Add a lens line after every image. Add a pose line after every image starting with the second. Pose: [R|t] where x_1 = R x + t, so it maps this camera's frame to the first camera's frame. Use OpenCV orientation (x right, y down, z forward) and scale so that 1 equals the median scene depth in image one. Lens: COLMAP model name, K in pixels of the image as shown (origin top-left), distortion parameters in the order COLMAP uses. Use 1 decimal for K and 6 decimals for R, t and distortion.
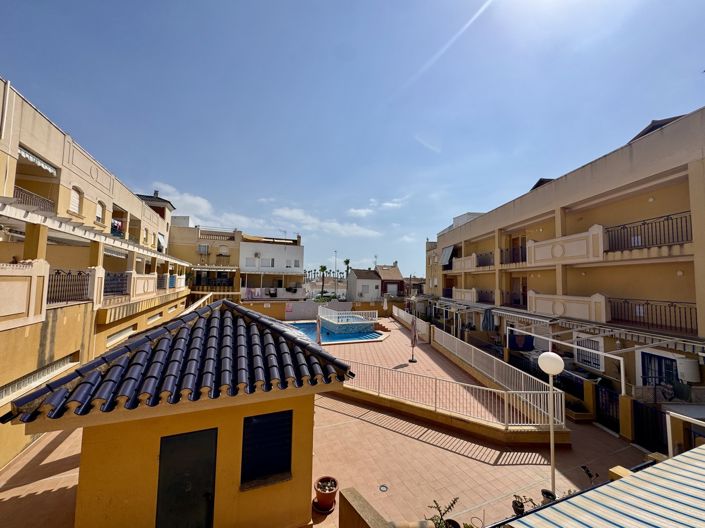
lens RADIAL K [[281.3, 0, 353.5], [0, 281.3, 265.5], [0, 0, 1]] dist [0.001908, -0.002796]
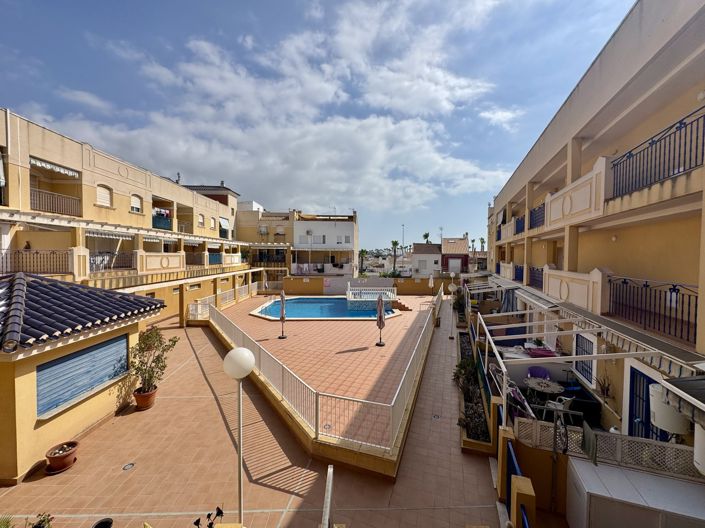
lens RADIAL K [[281.3, 0, 350.7], [0, 281.3, 265.6], [0, 0, 1]] dist [0.001908, -0.002796]
pose [[0.932581, -0.003176, -0.360948, 0.554841], [0.034144, 0.996254, 0.079450, 0.022446], [0.359343, -0.086417, 0.929196, 0.204603]]
